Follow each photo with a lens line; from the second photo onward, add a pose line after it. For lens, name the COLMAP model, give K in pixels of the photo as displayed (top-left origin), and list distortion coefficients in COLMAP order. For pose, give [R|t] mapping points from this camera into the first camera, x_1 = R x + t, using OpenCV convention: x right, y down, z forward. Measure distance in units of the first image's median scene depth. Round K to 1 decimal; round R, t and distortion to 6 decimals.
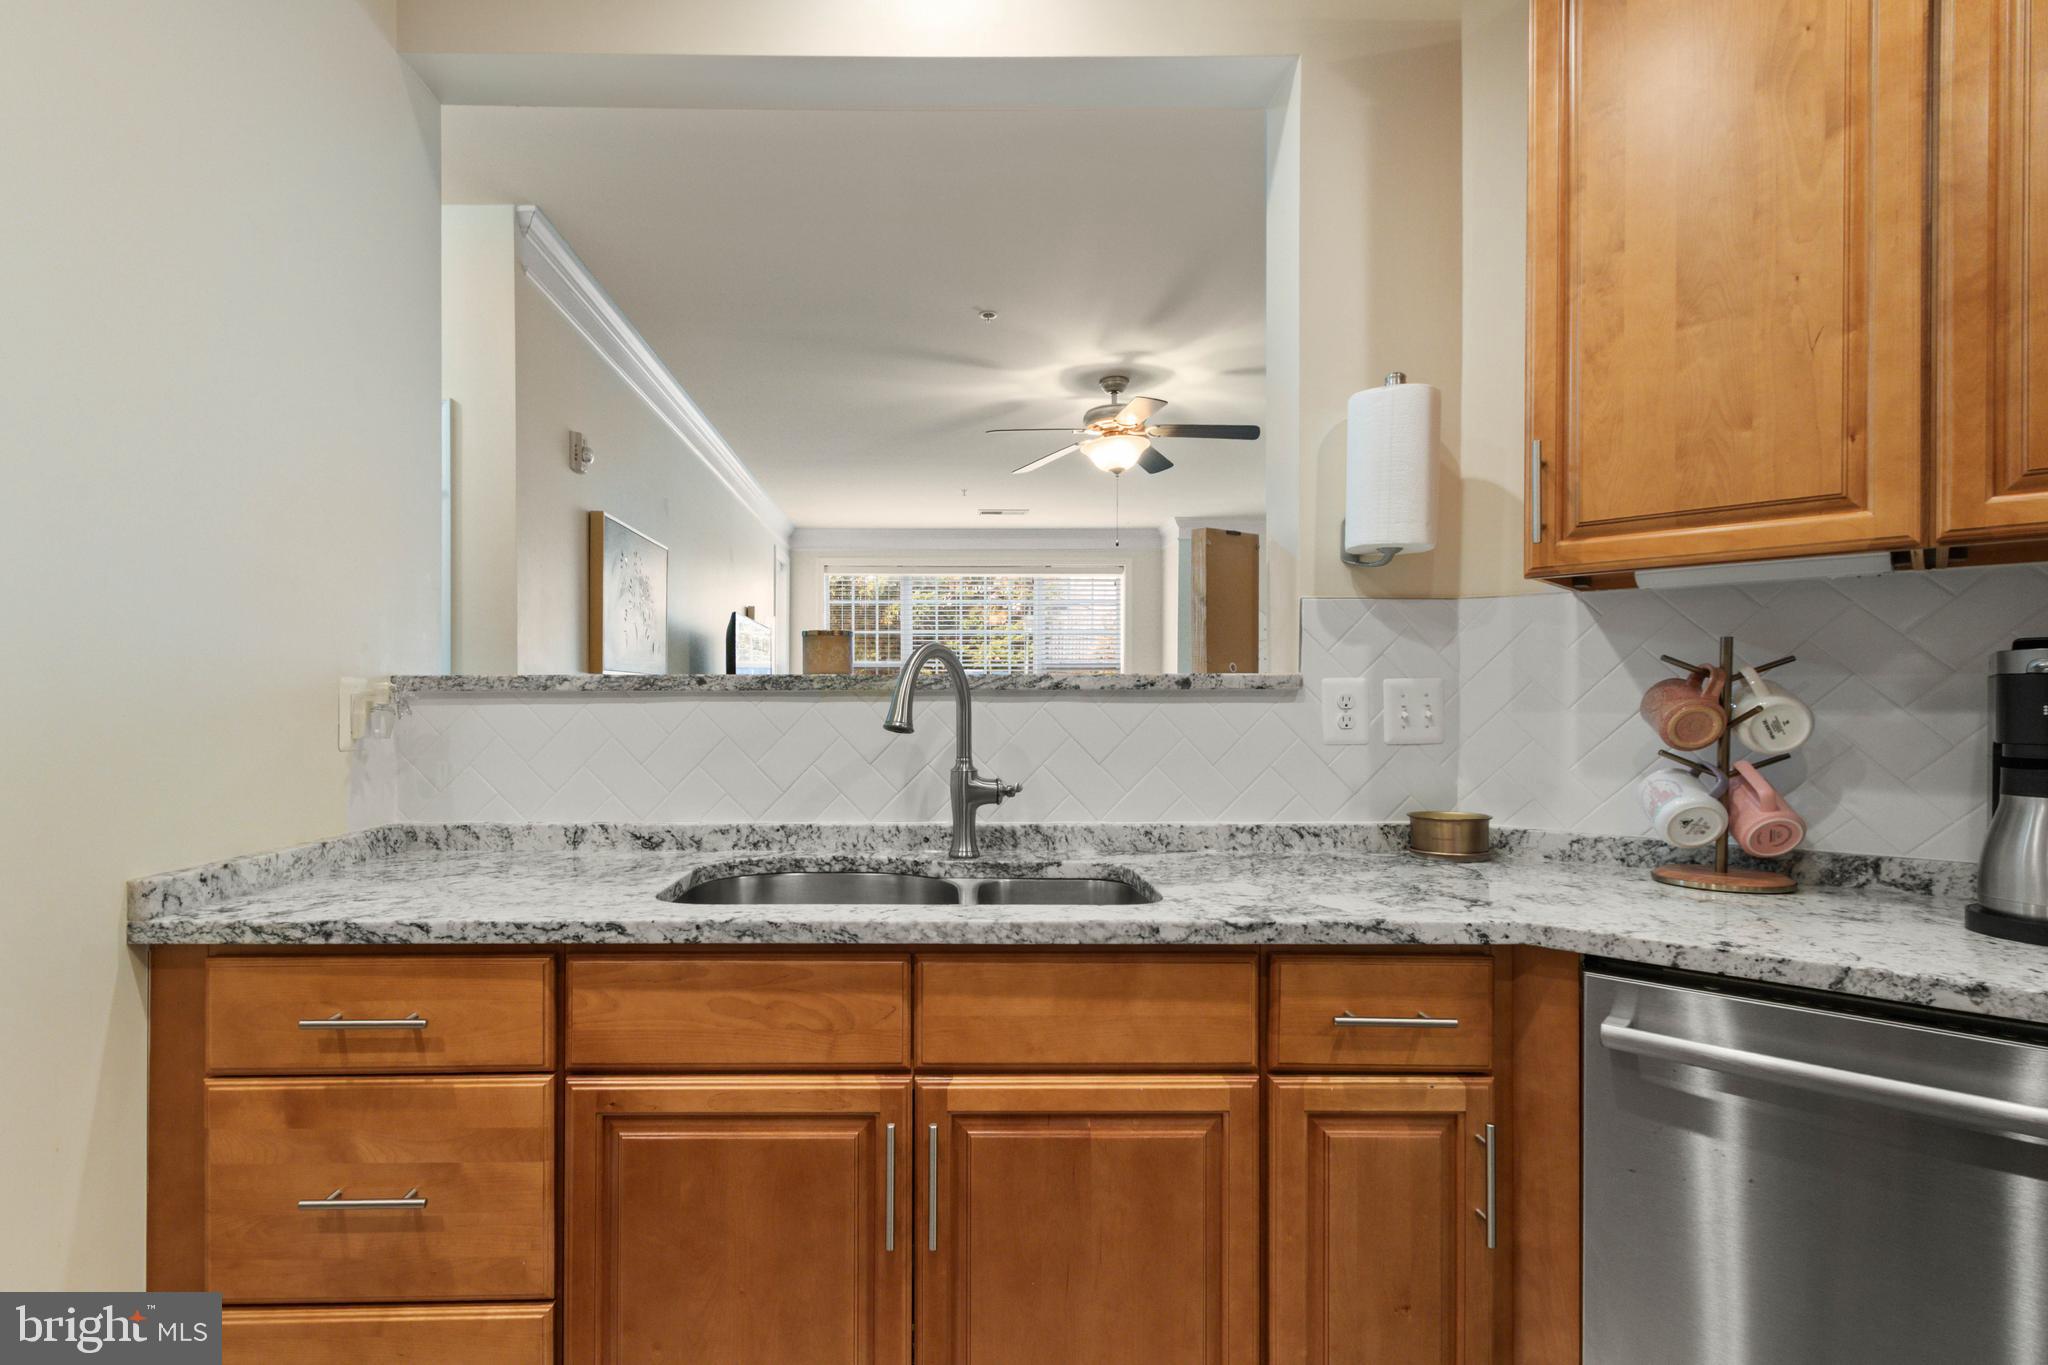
lens RADIAL K [[1011.6, 0, 1023.5], [0, 1011.6, 698.8], [0, 0, 1]] dist [0.007546, 0.000706]
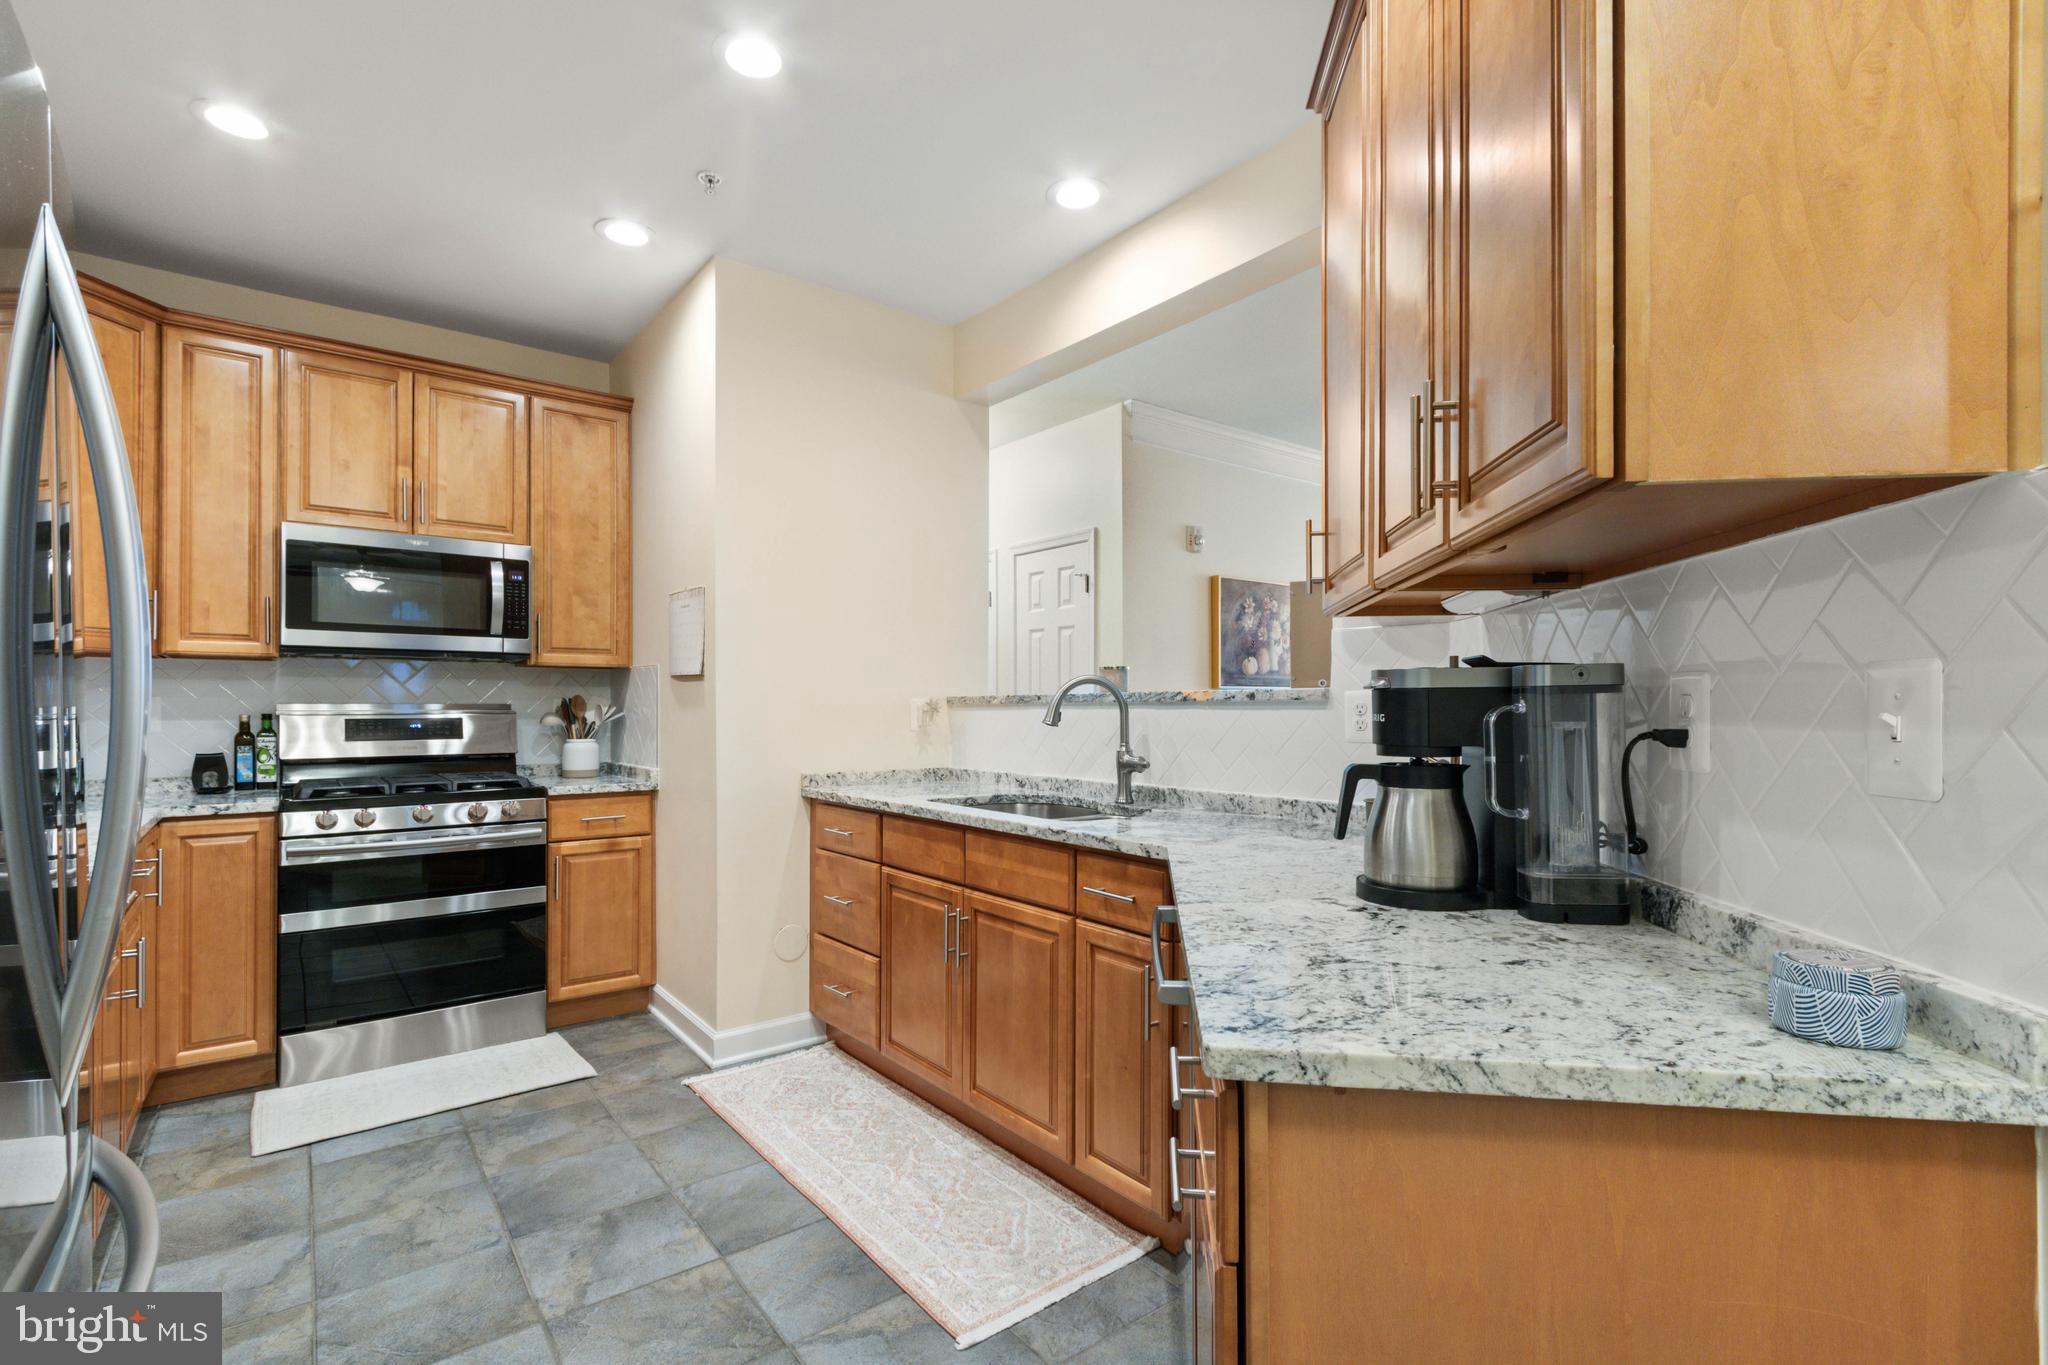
lens RADIAL K [[938.0, 0, 1025.2], [0, 938.0, 696.6], [0, 0, 1]] dist [-0.000926, -0.000048]
pose [[0.608793, -0.010392, -0.793261, 1.171412], [0.004378, 0.999943, -0.009739, -0.003786], [0.793317, 0.002457, 0.608804, -0.065845]]
